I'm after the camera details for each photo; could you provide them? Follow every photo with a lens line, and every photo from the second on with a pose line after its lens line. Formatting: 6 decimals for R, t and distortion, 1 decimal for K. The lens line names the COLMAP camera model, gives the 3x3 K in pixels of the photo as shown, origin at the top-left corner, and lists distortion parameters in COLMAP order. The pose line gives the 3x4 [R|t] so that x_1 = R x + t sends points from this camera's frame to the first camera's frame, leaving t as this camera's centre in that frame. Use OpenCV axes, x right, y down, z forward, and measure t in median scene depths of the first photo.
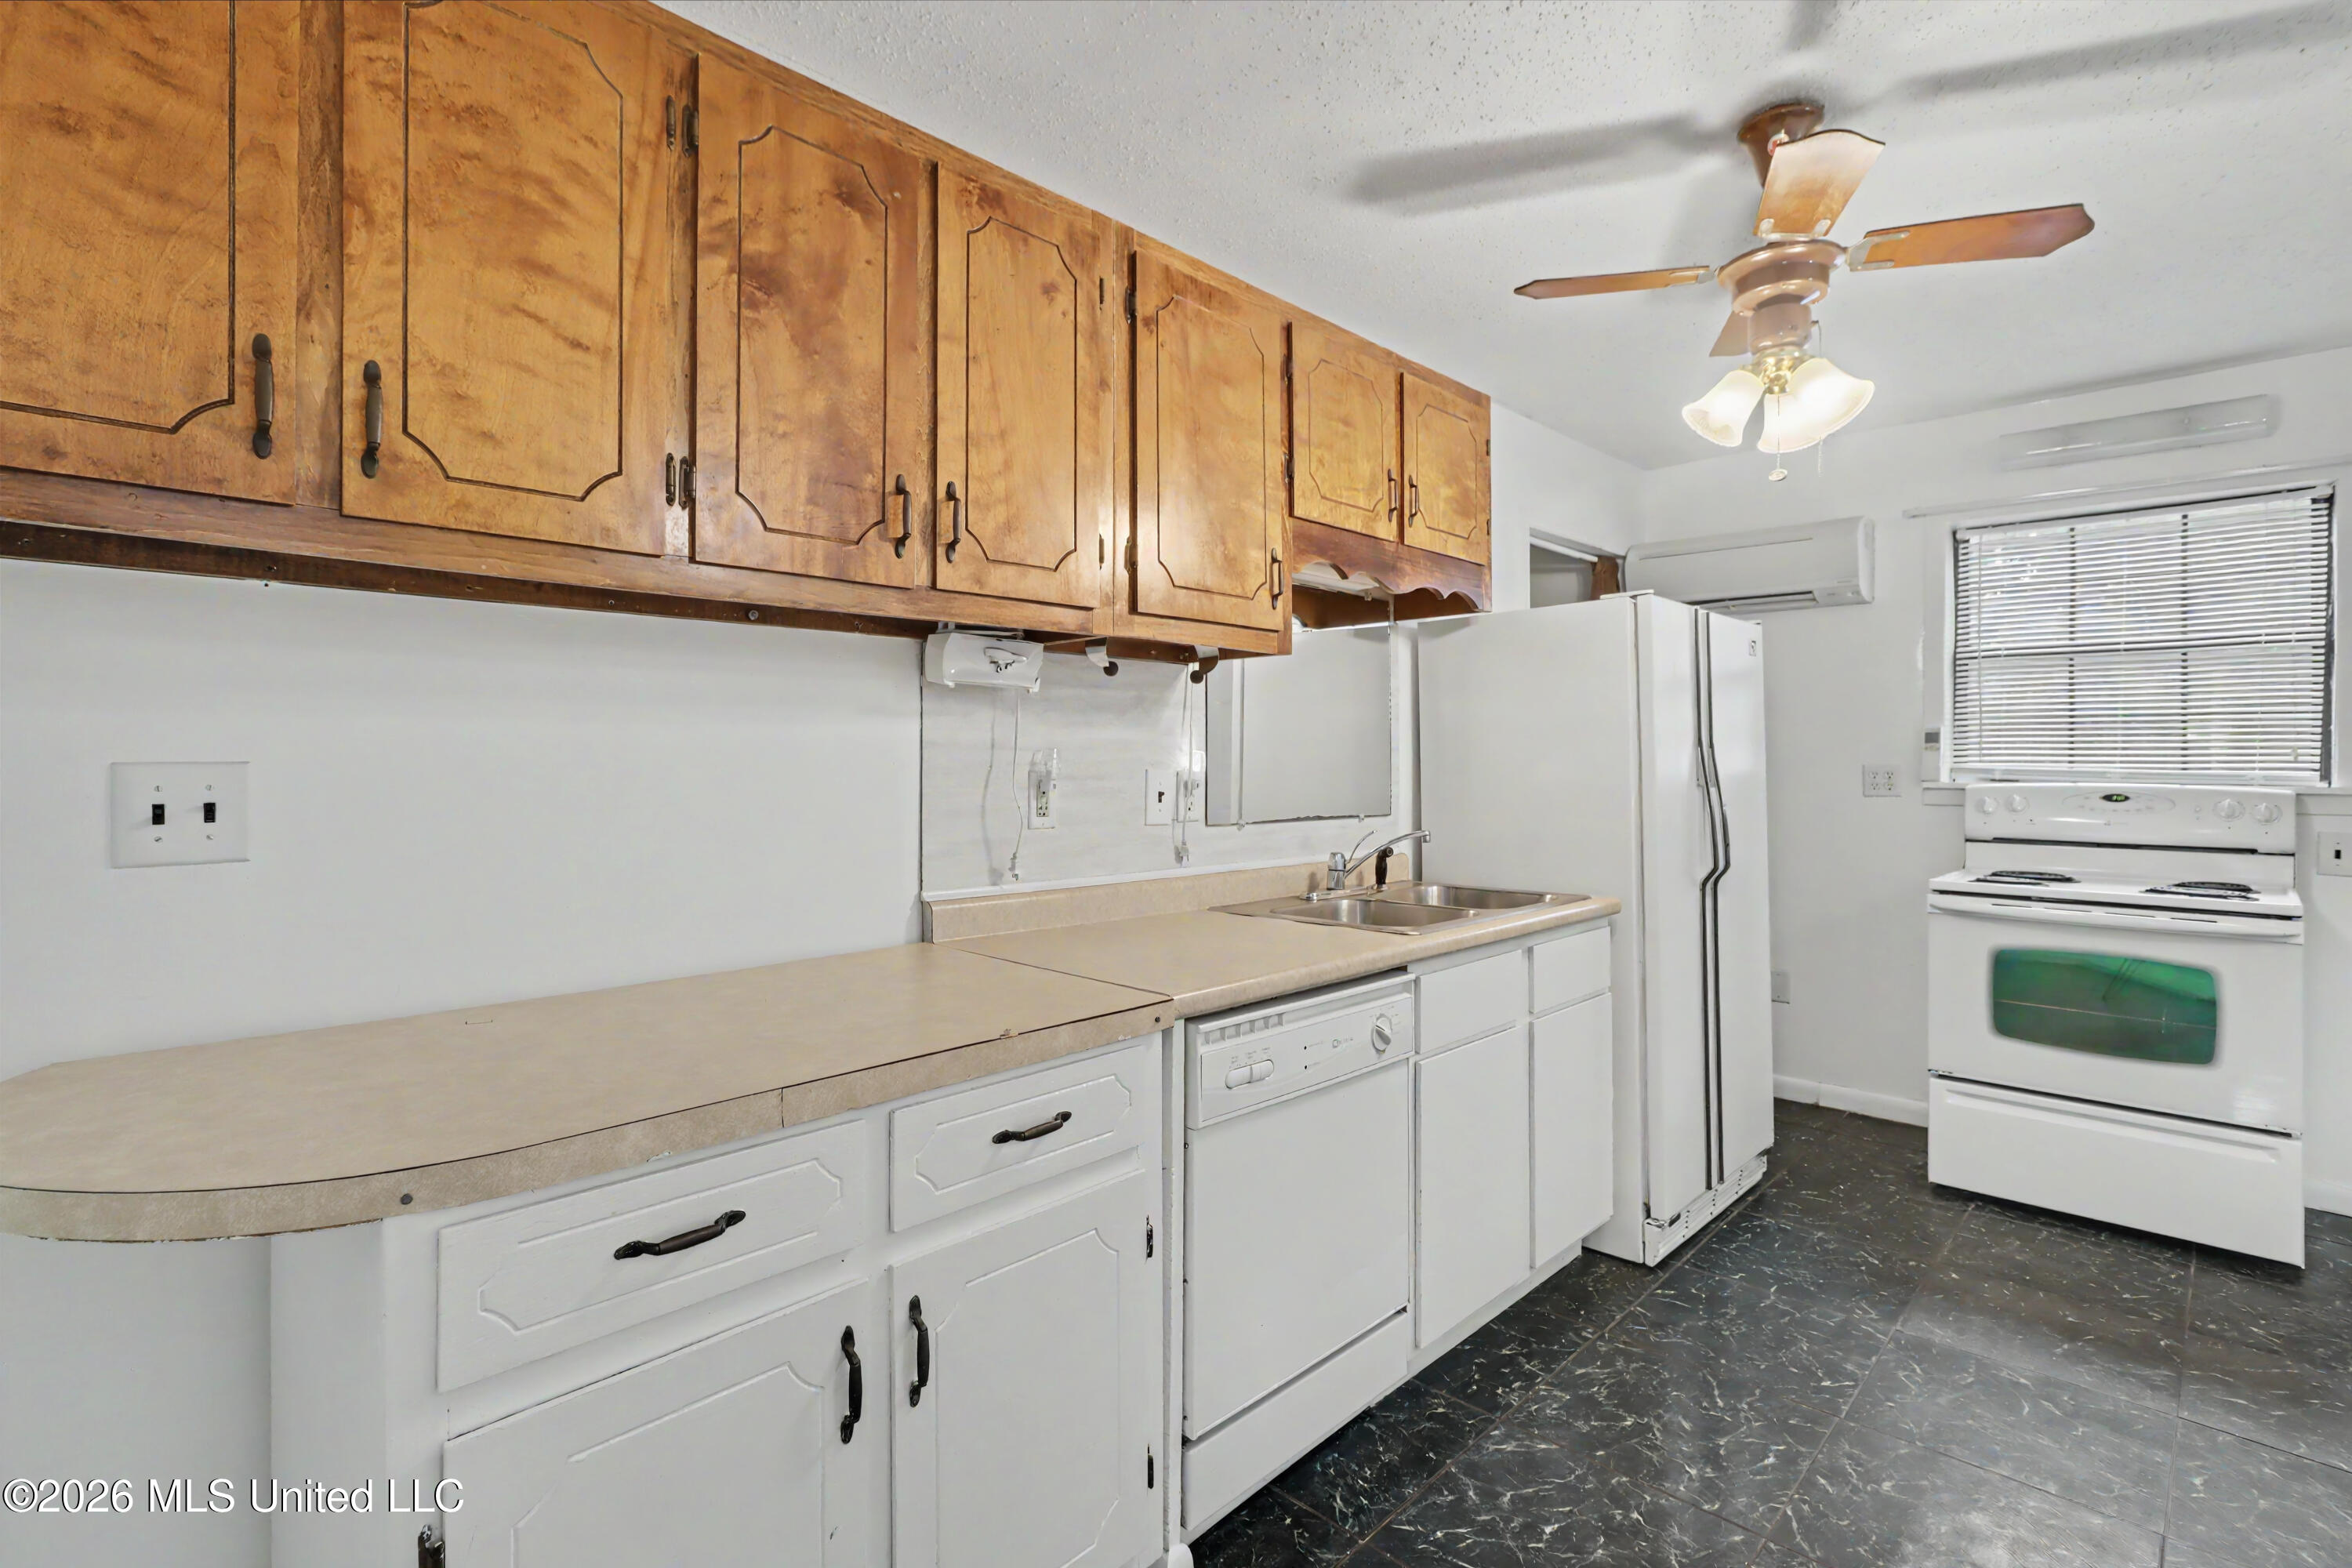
lens RADIAL K [[1117.1, 0, 1154.5], [0, 1117.1, 751.7], [0, 0, 1]] dist [0.001684, 0.000926]
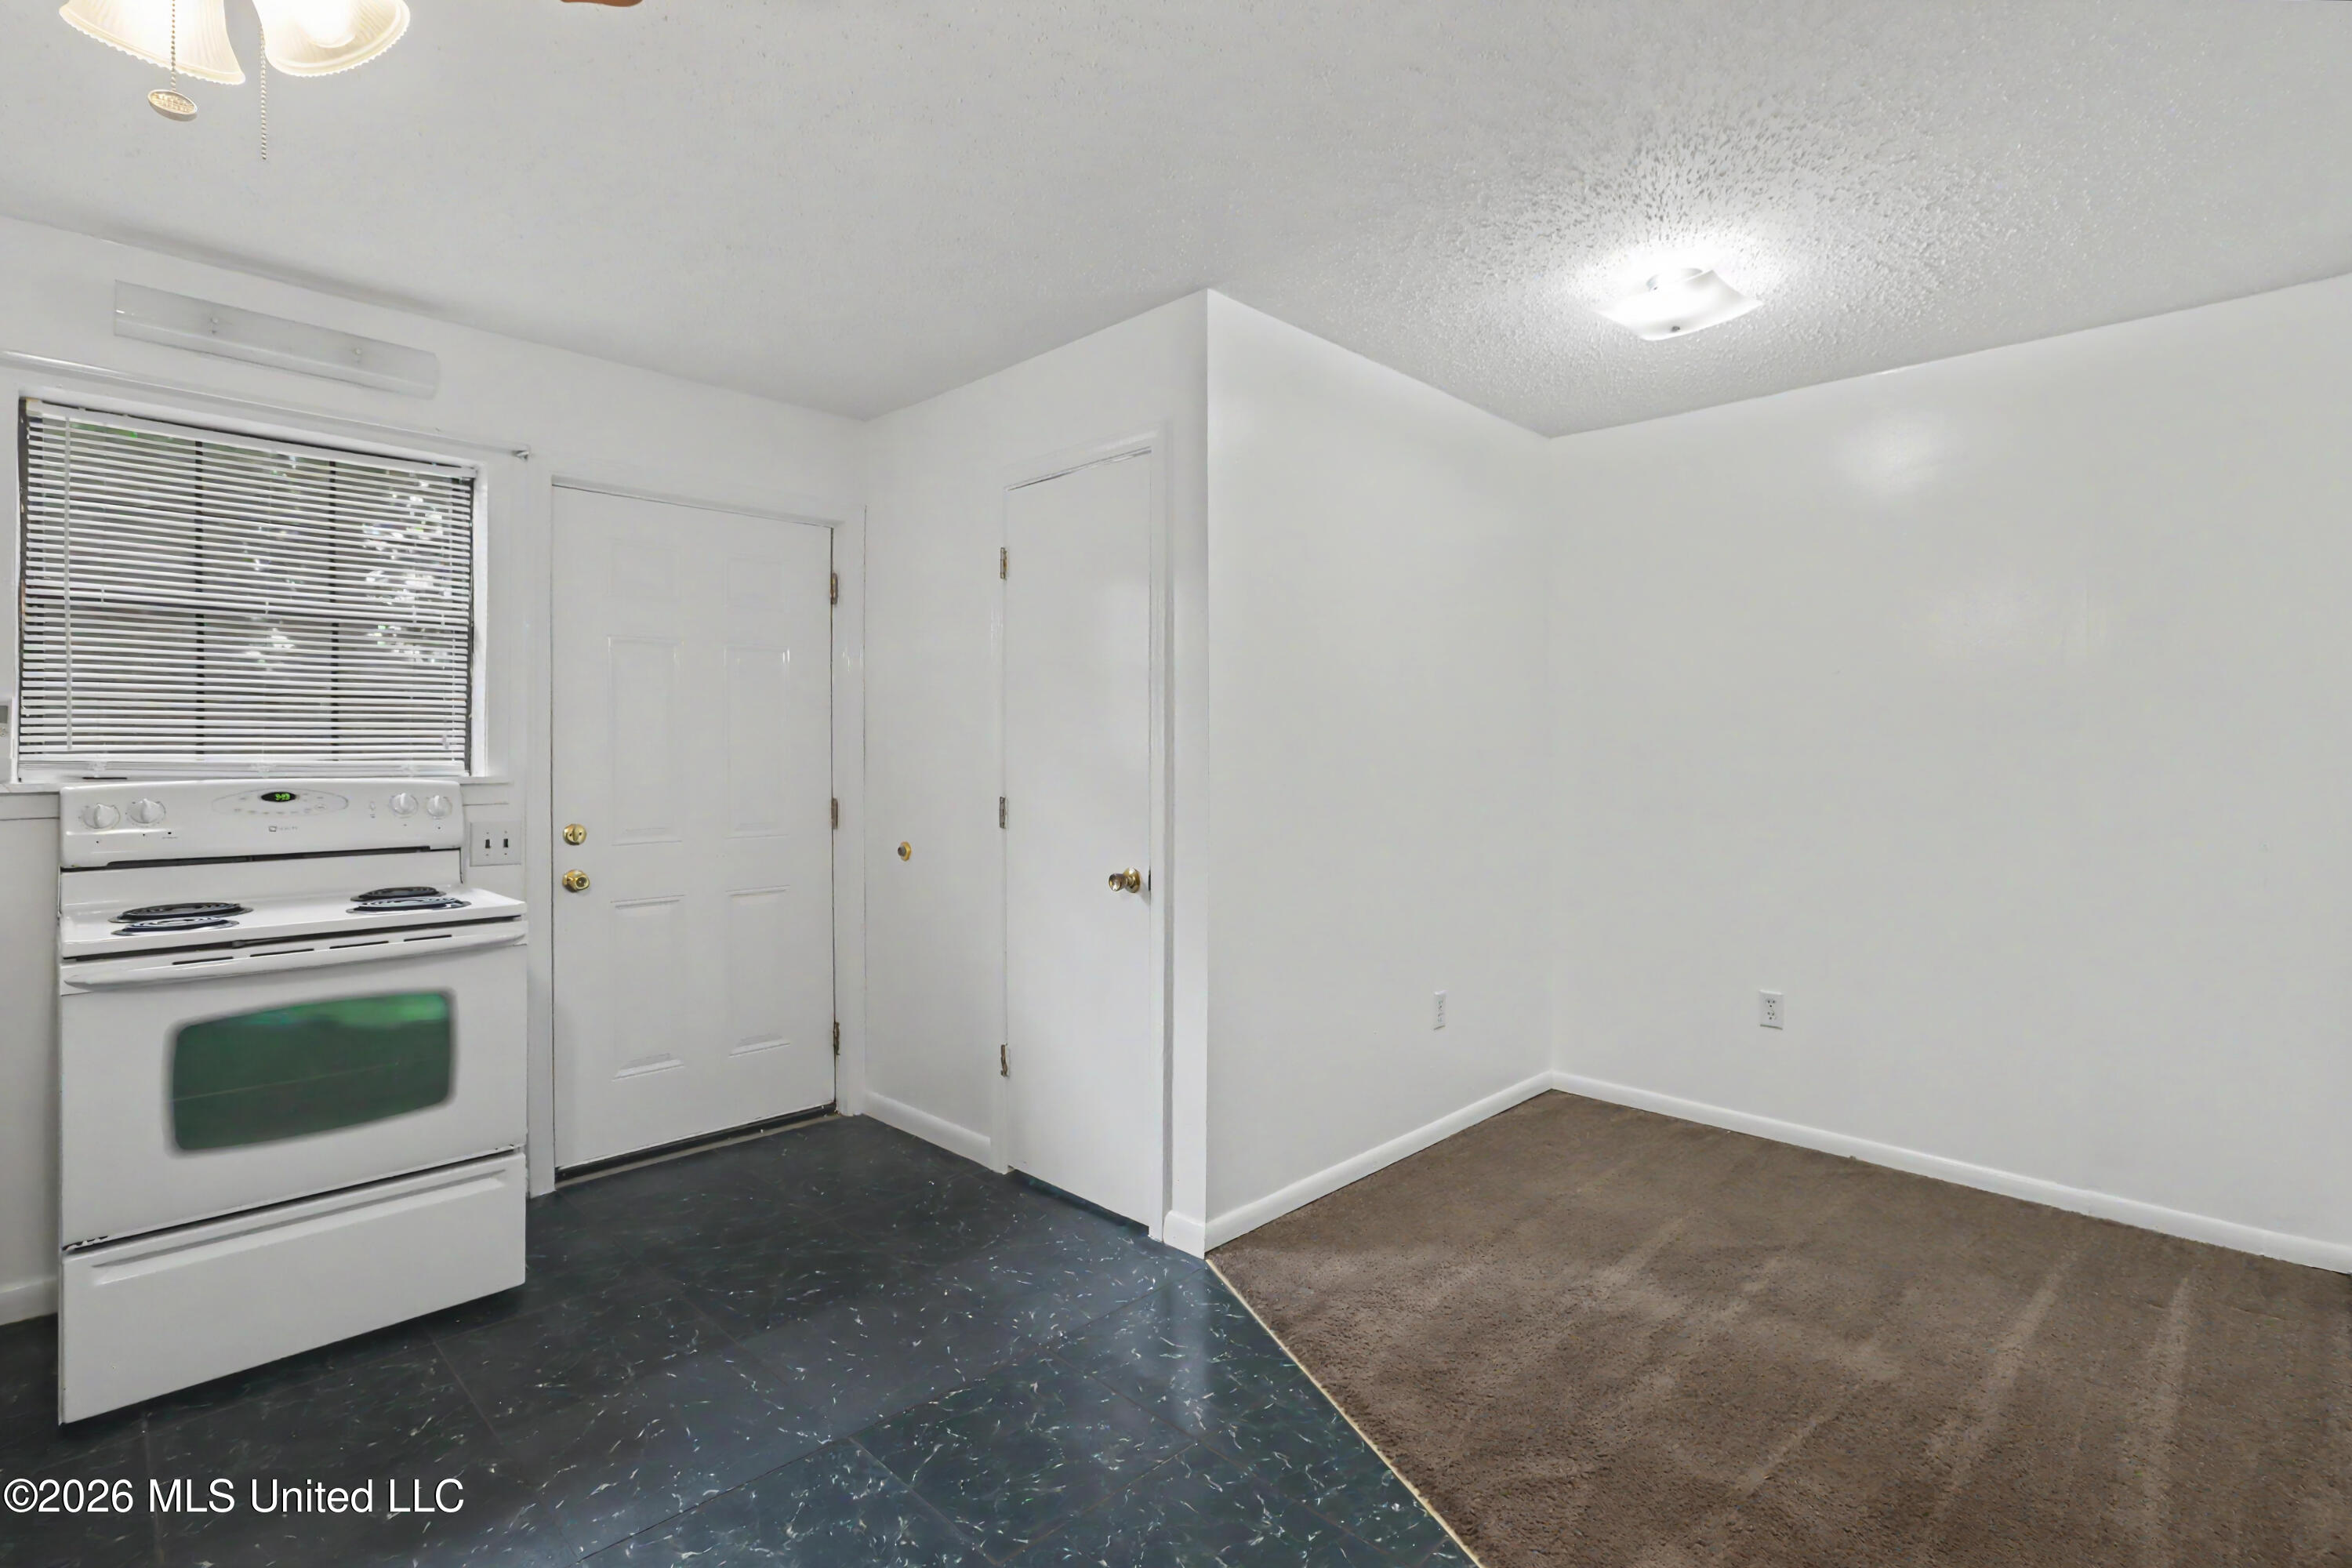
lens RADIAL K [[1117.1, 0, 1154.5], [0, 1117.1, 751.7], [0, 0, 1]] dist [0.001684, 0.000926]
pose [[0.004597, -0.004479, 0.999979, 0.071919], [-0.008404, 0.999954, 0.004517, 0.000604], [-0.999954, -0.008425, 0.004559, 0.395256]]
